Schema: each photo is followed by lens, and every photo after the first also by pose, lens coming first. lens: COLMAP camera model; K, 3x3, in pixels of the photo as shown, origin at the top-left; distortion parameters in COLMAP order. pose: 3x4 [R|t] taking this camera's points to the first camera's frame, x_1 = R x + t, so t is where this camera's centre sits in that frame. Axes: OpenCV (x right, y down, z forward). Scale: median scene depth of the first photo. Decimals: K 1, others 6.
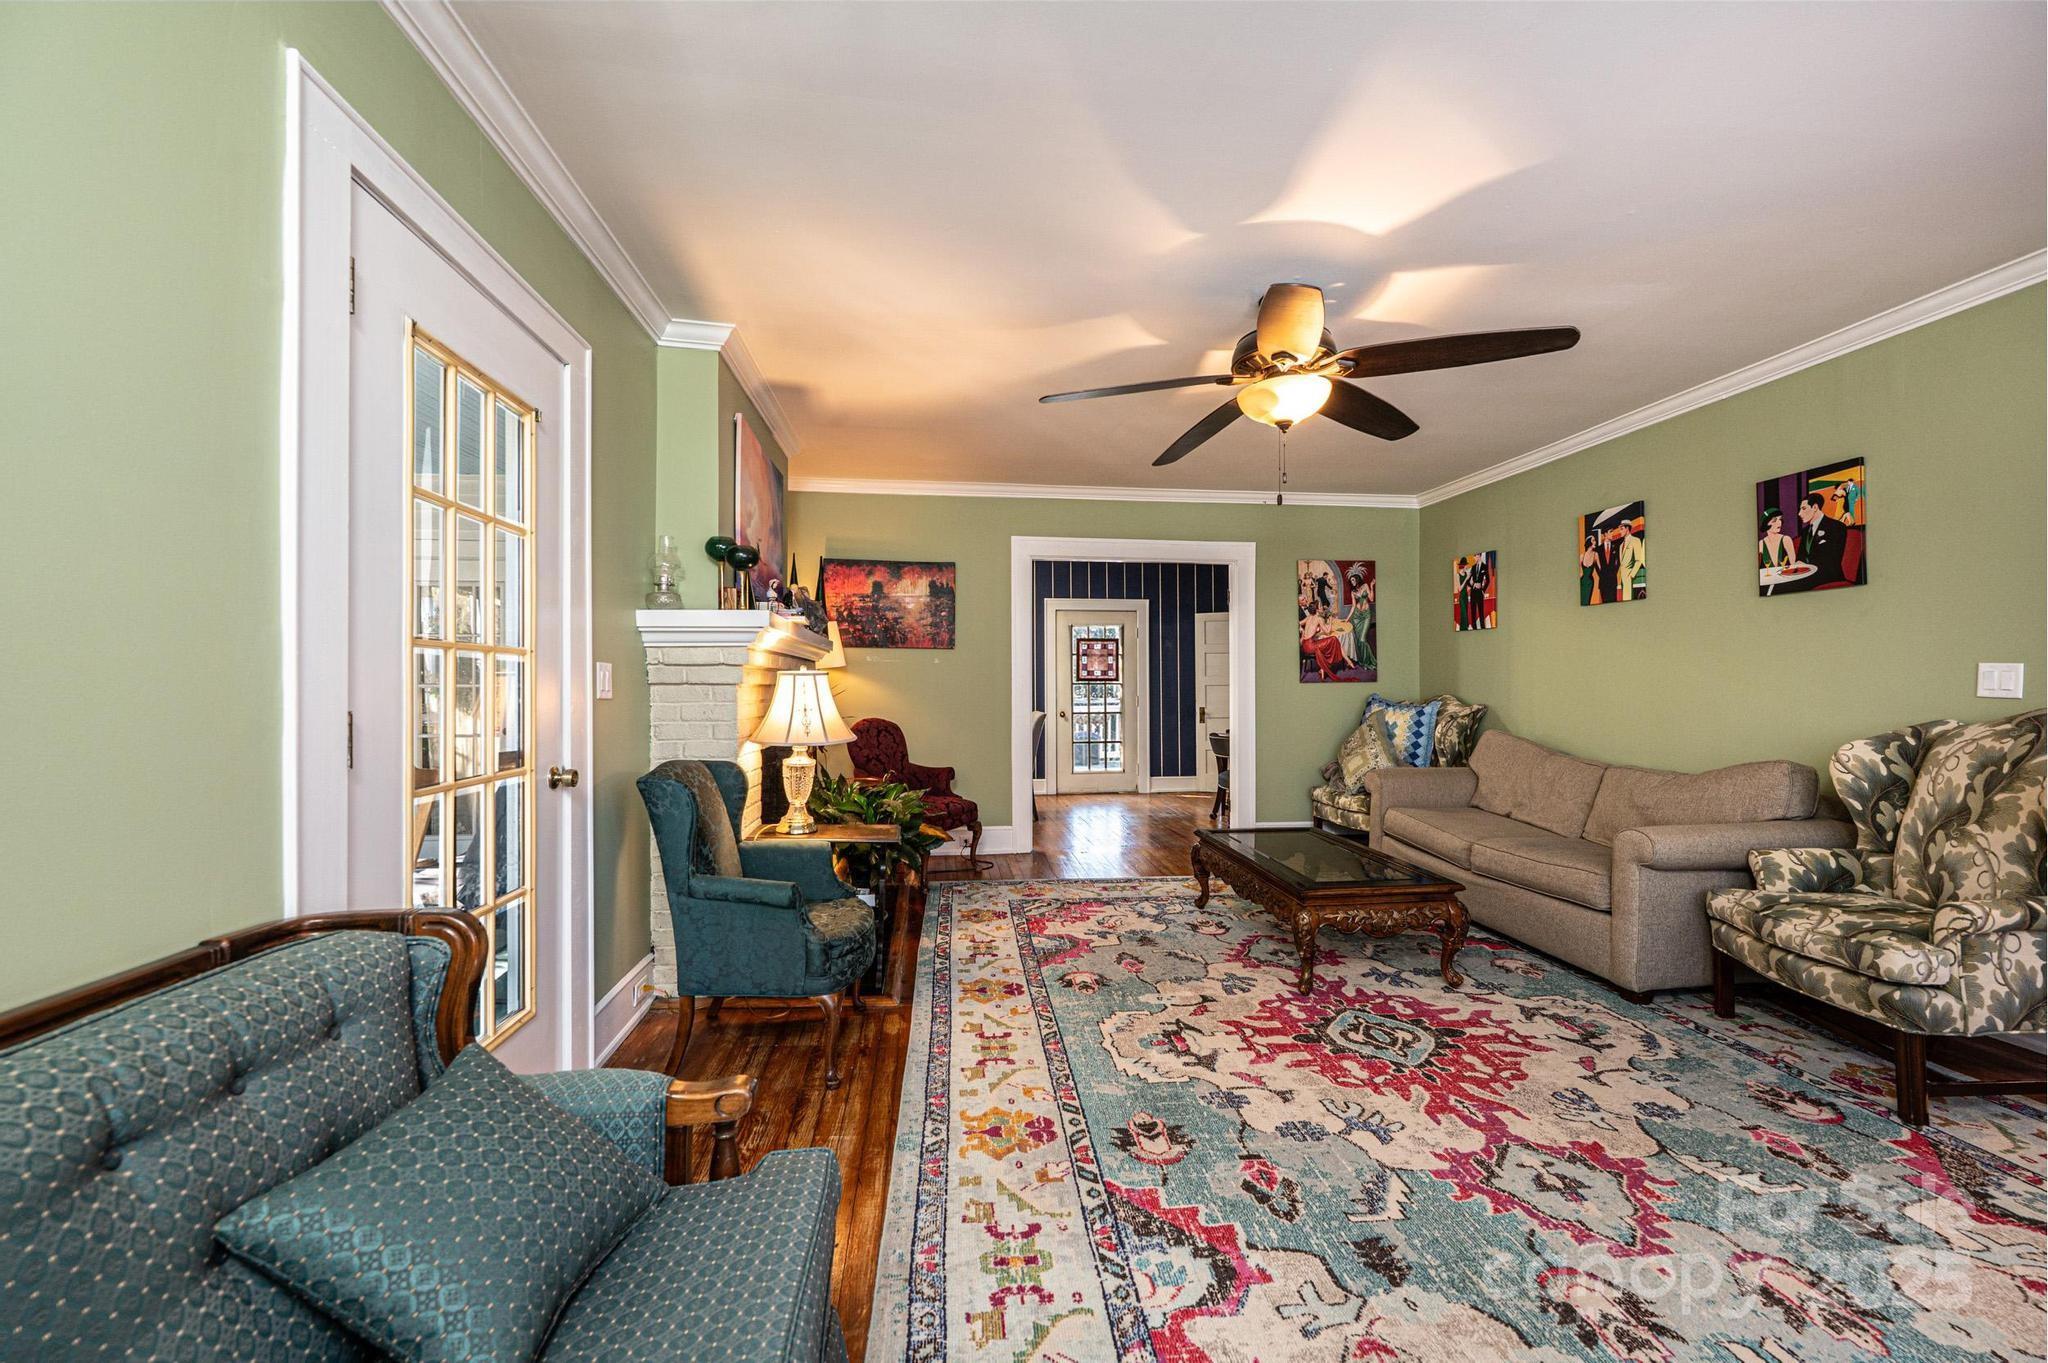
lens RADIAL K [[814.4, 0, 1024.0], [0, 814.4, 683.1], [0, 0, 1]] dist [-0.002371, 0.000632]
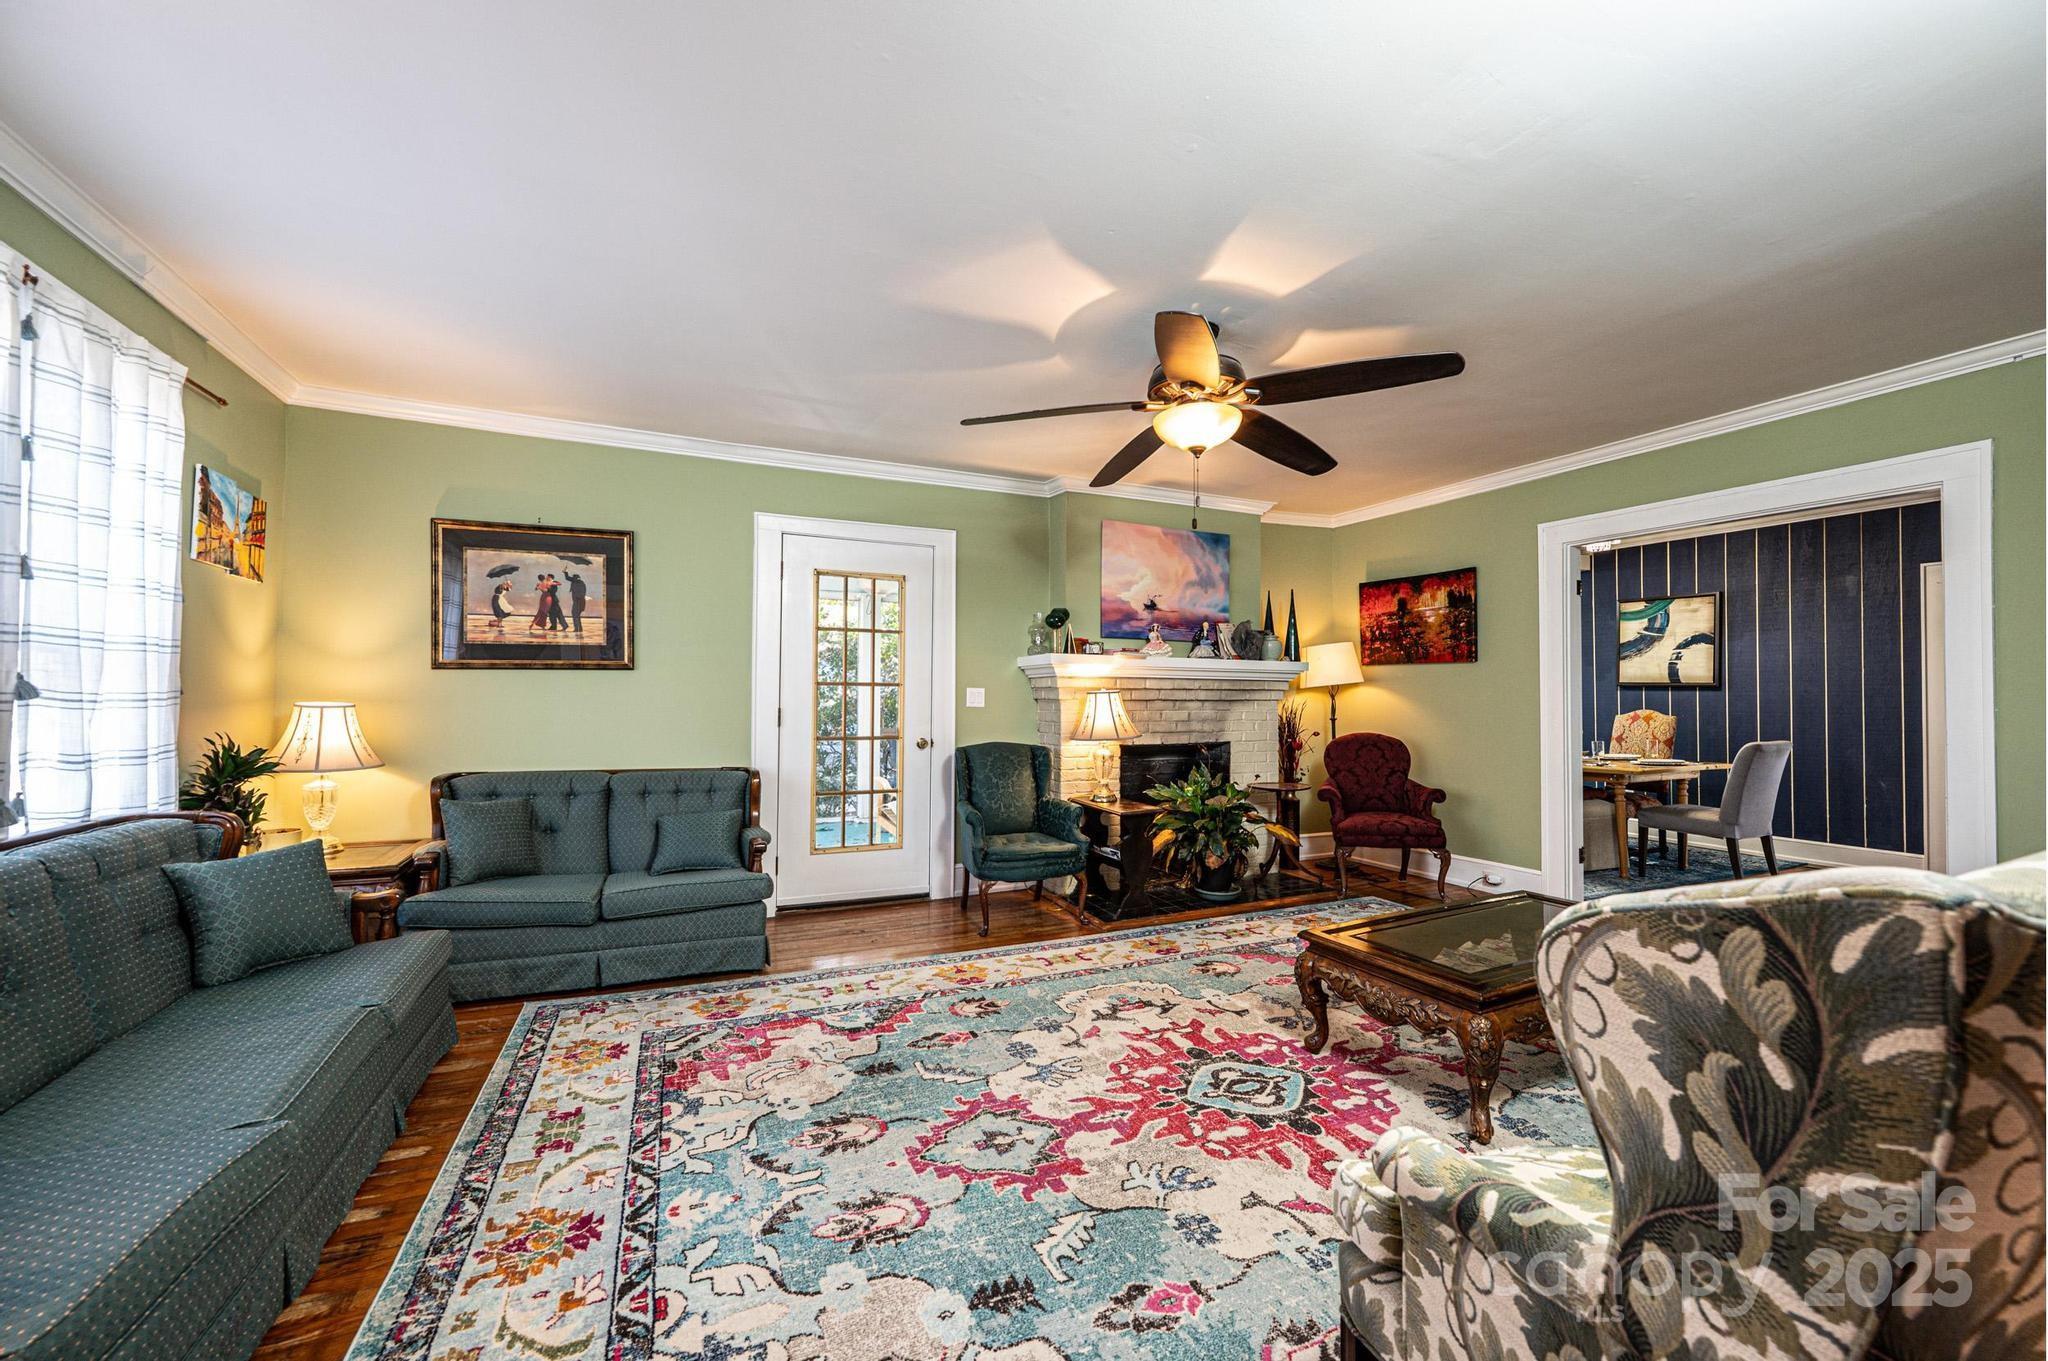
lens RADIAL K [[814.4, 0, 1023.3], [0, 814.4, 680.9], [0, 0, 1]] dist [-0.002371, 0.000632]
pose [[0.308922, -0.017594, -0.950925, 1.218779], [-0.002638, 0.999809, -0.019355, -0.004179], [0.951084, 0.008488, 0.308817, 0.467852]]
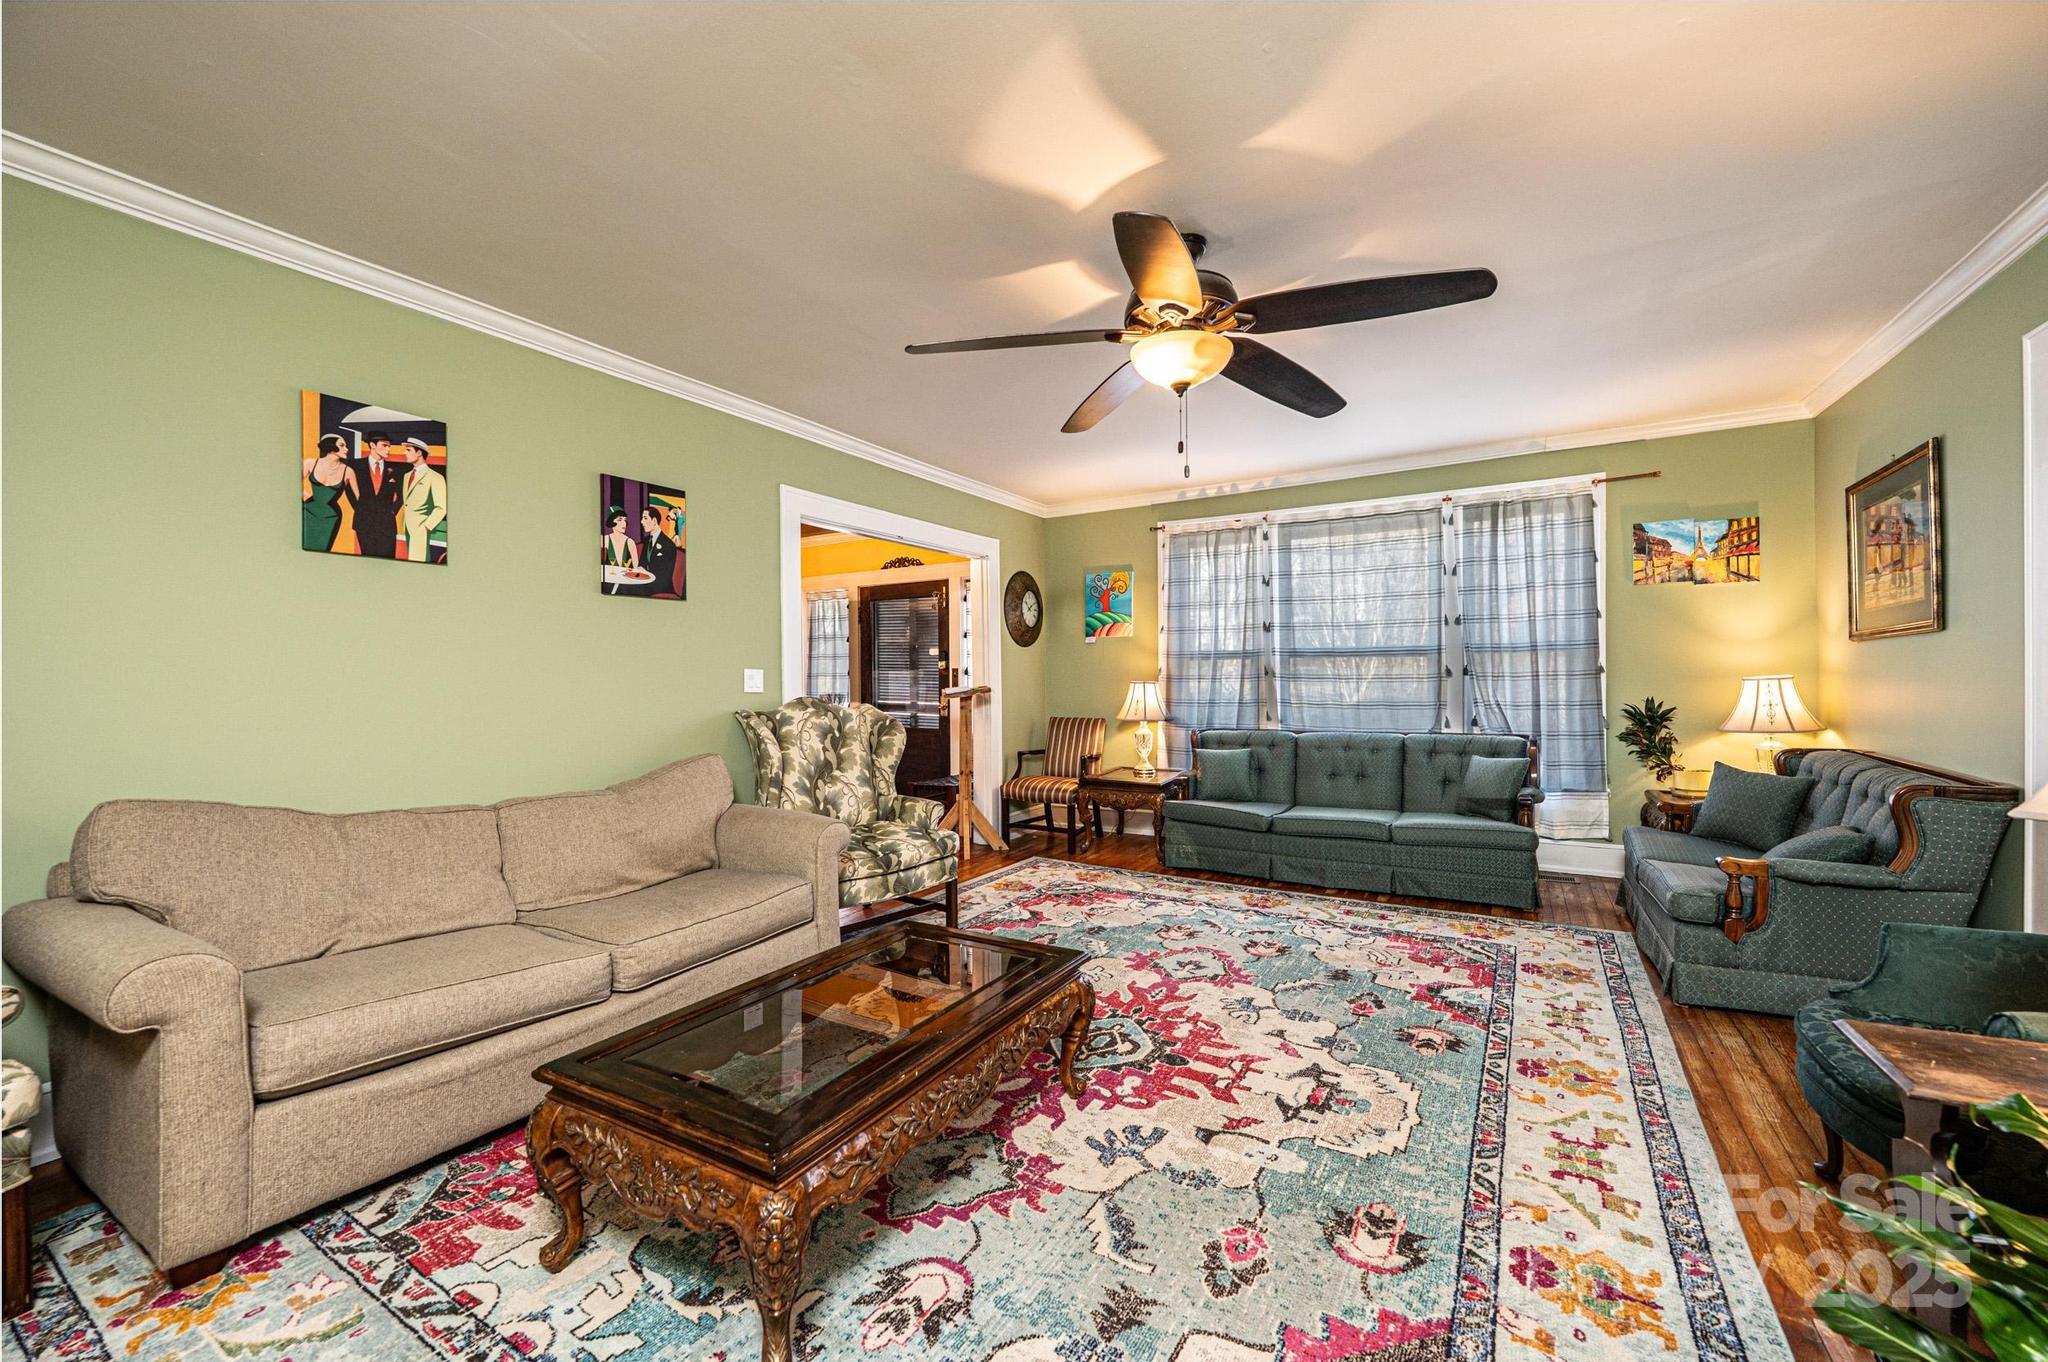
lens RADIAL K [[814.4, 0, 1025.4], [0, 814.4, 678.5], [0, 0, 1]] dist [-0.002371, 0.000632]
pose [[-0.800207, 0.009995, 0.599640, -0.076594], [0.010581, 0.999941, -0.002547, 0.001307], [-0.599630, 0.004307, -0.800266, 1.801985]]
